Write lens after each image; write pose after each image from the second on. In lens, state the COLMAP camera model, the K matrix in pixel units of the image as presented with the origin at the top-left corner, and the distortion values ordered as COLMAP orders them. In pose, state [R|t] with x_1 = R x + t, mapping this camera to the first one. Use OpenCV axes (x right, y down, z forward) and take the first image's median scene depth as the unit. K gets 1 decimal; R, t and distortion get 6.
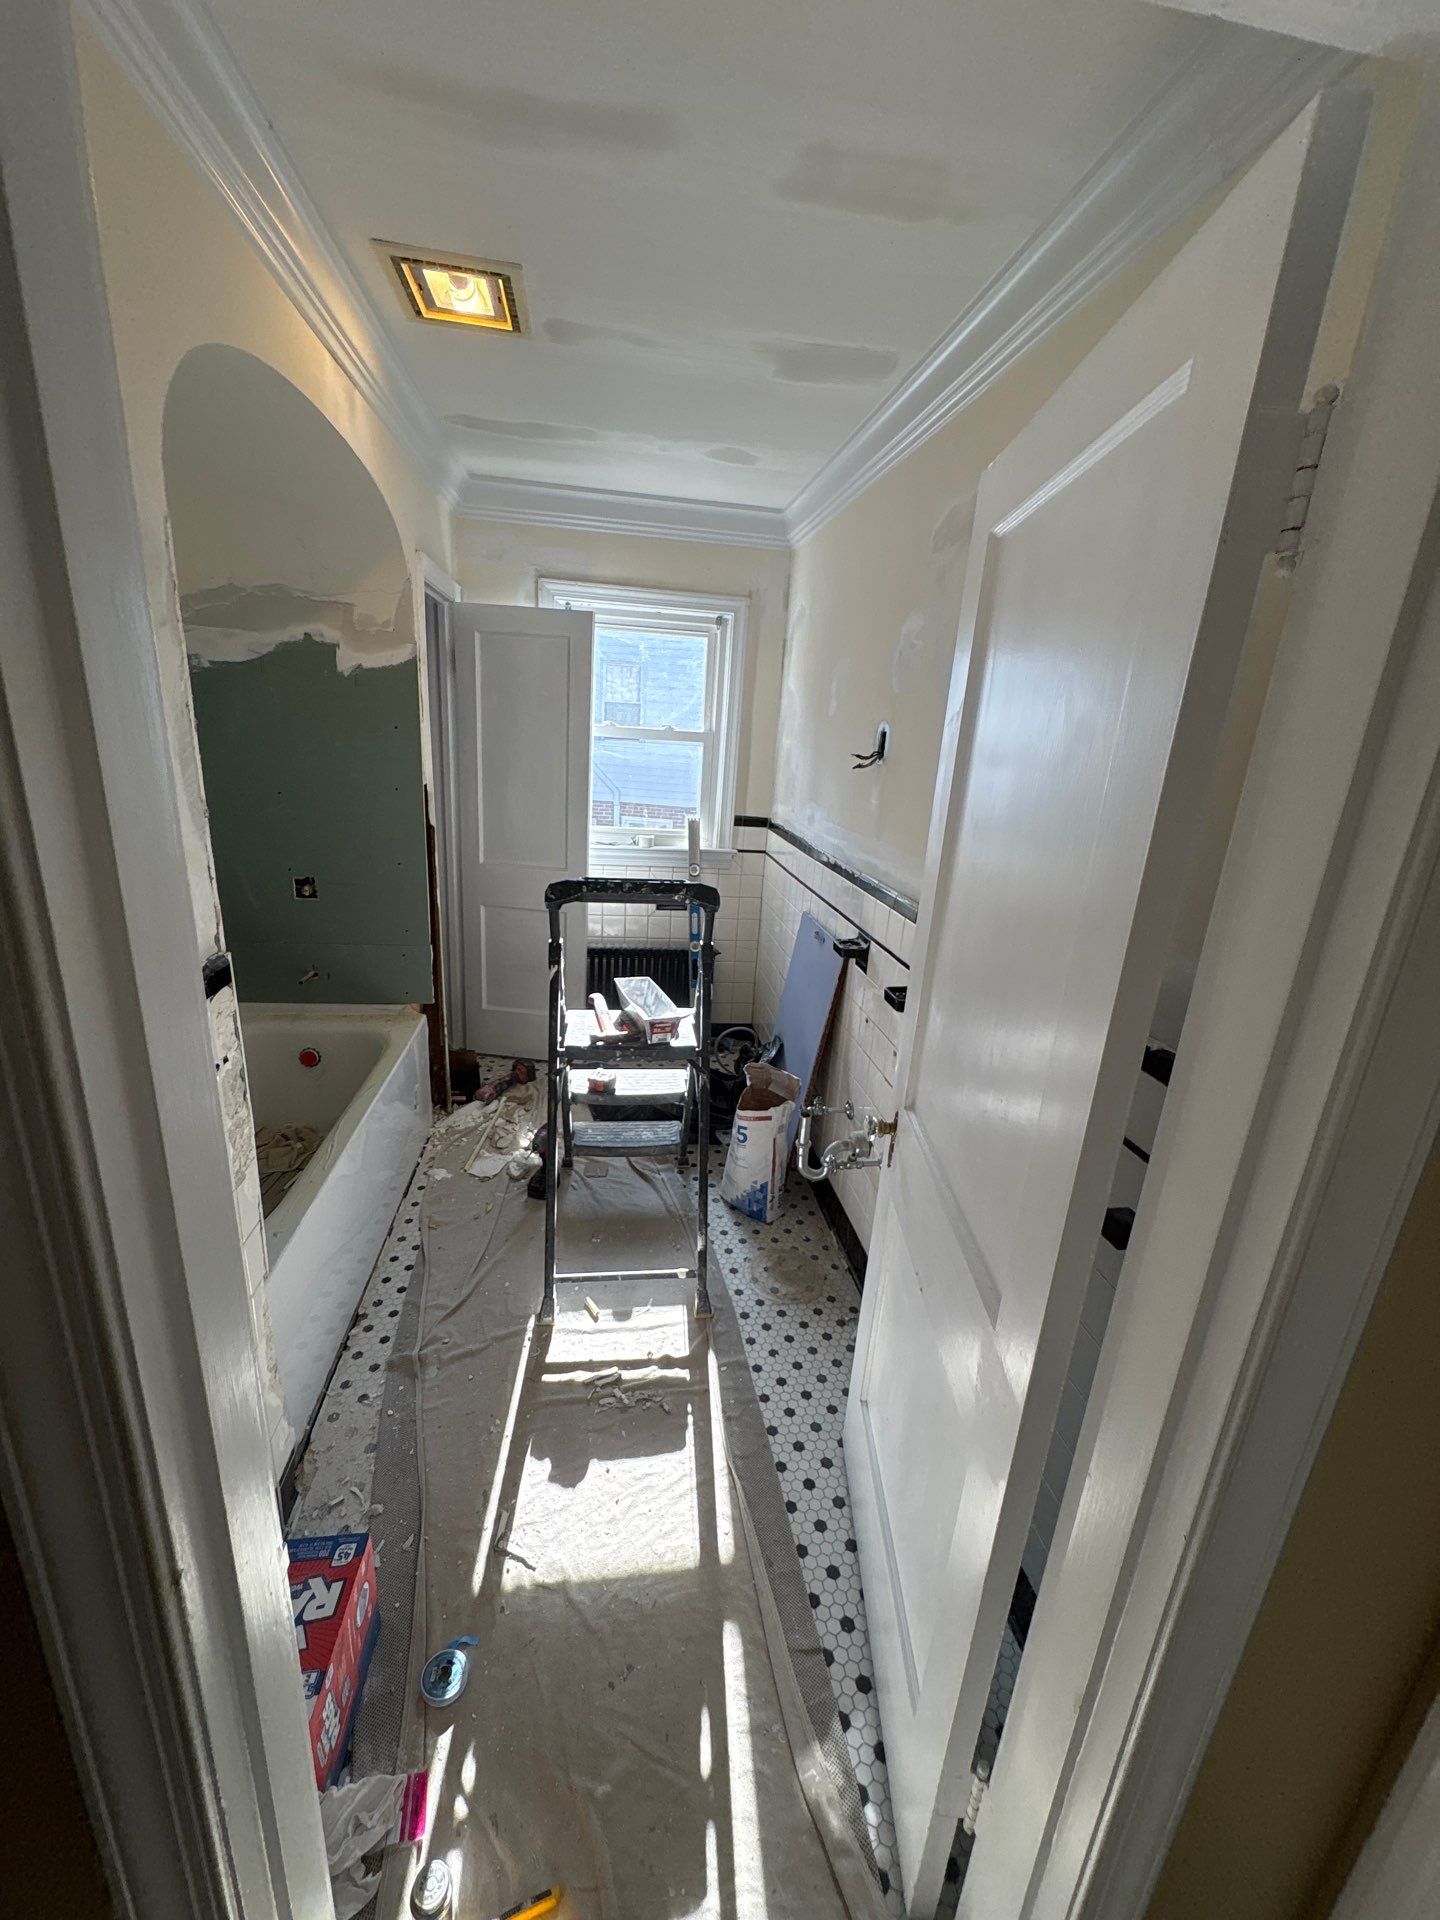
lens RADIAL K [[765.5, 0, 718.7], [0, 765.5, 963.5], [0, 0, 1]] dist [0.000635, 0.000477]
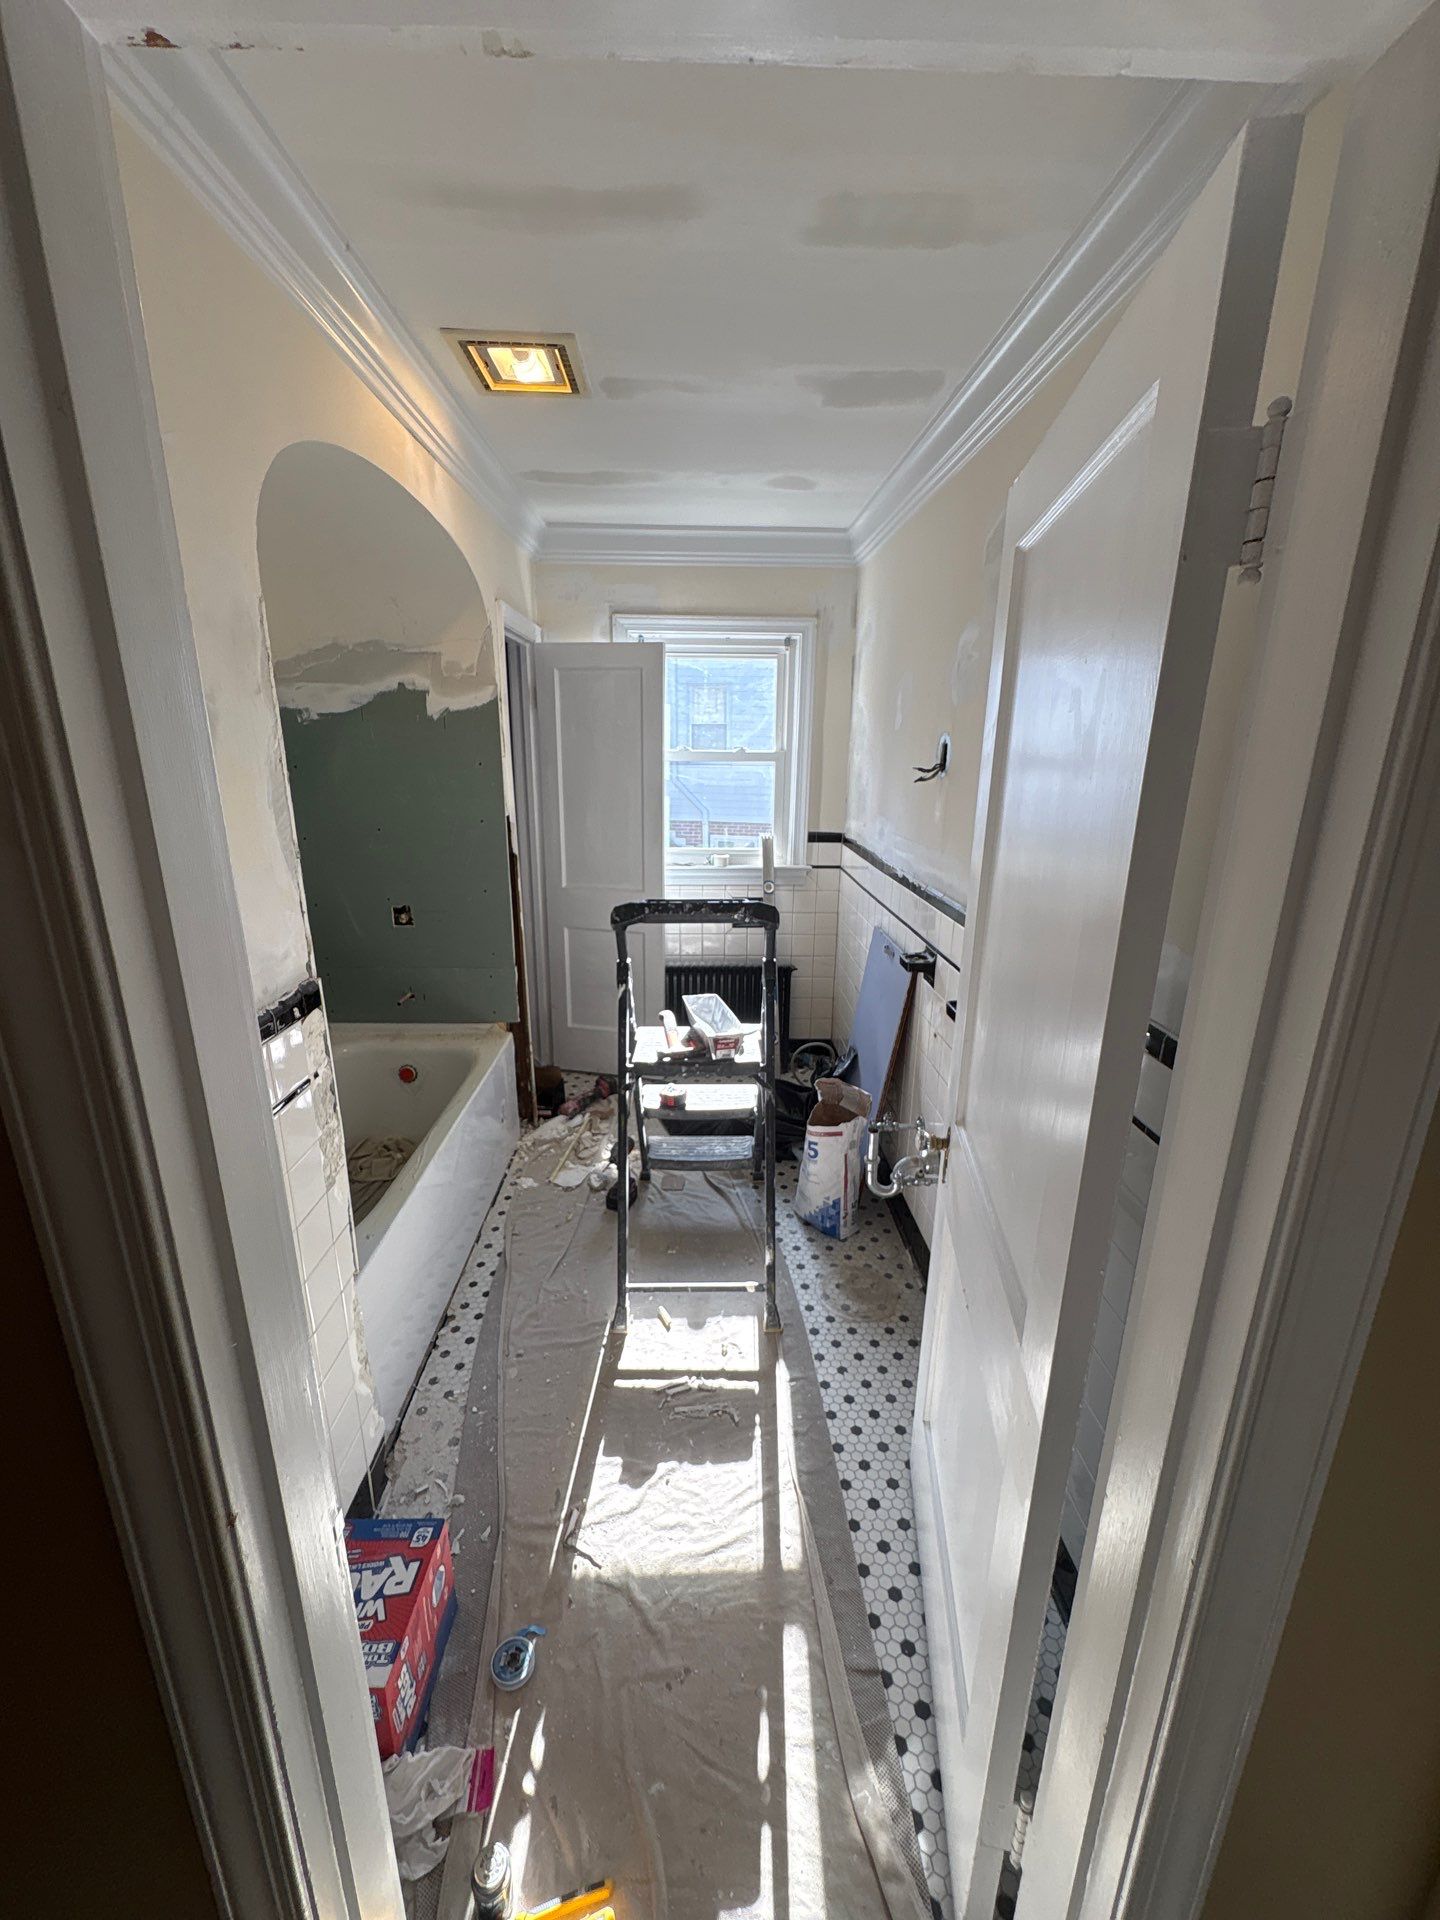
lens RADIAL K [[767.0, 0, 719.8], [0, 767.0, 963.2], [0, 0, 1]] dist [0.000382, 0.000365]
pose [[0.992108, -0.019519, -0.123857, 0.047093], [0.016916, 0.999614, -0.022032, -0.001295], [0.124239, 0.019763, 0.992055, -0.019904]]
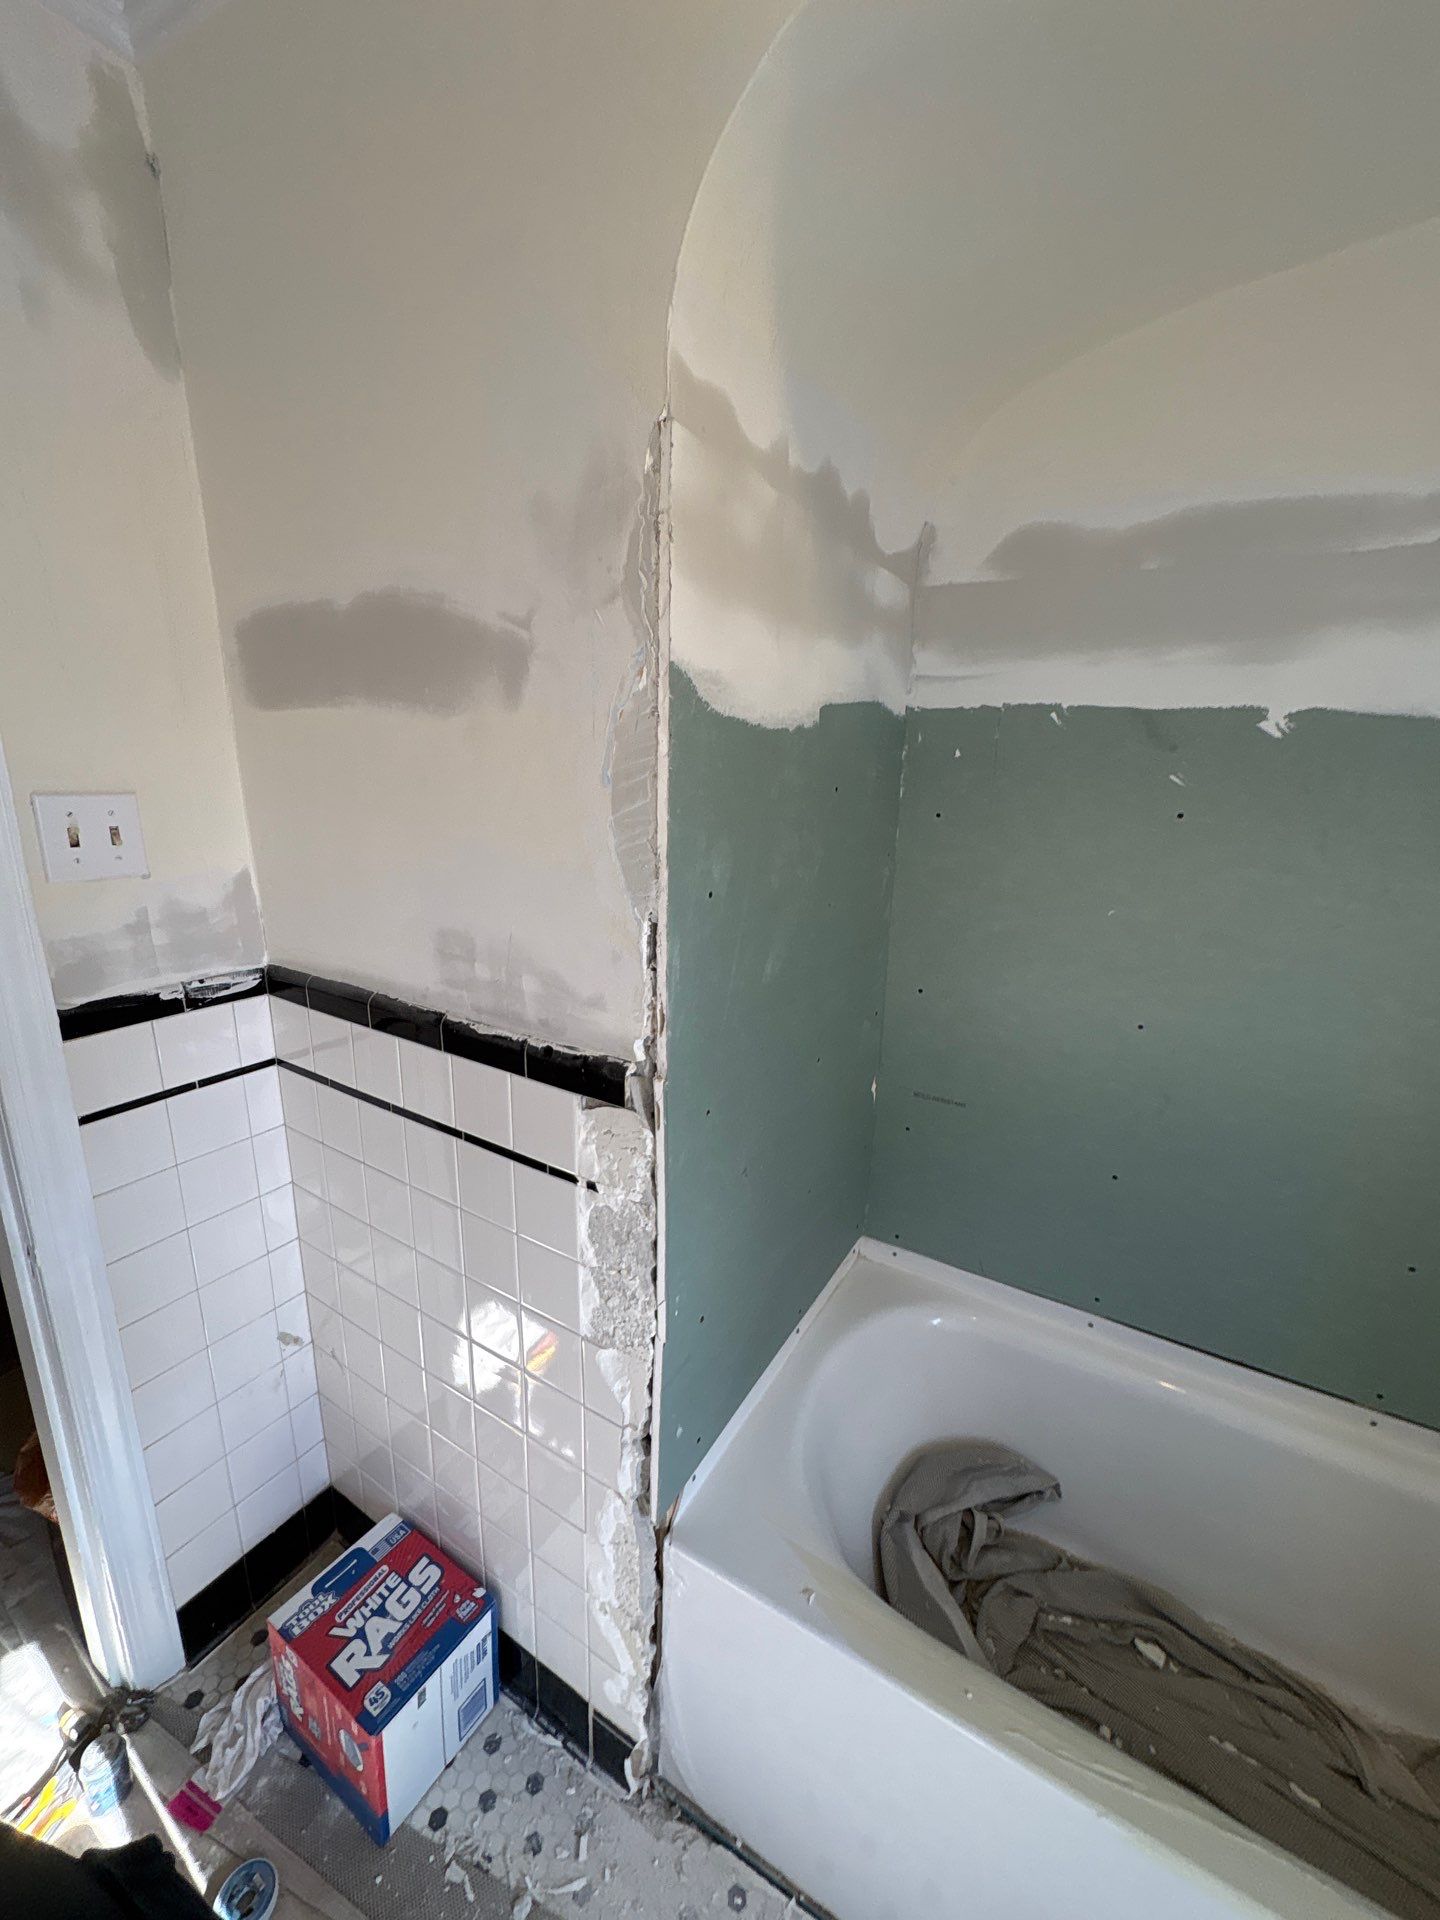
lens RADIAL K [[765.5, 0, 718.7], [0, 765.5, 963.5], [0, 0, 1]] dist [0.000635, 0.000477]
pose [[-0.625040, 0.116555, -0.771842, -0.101933], [-0.288785, 0.884107, 0.367367, -0.226550], [0.725209, 0.452515, -0.518943, 0.833694]]
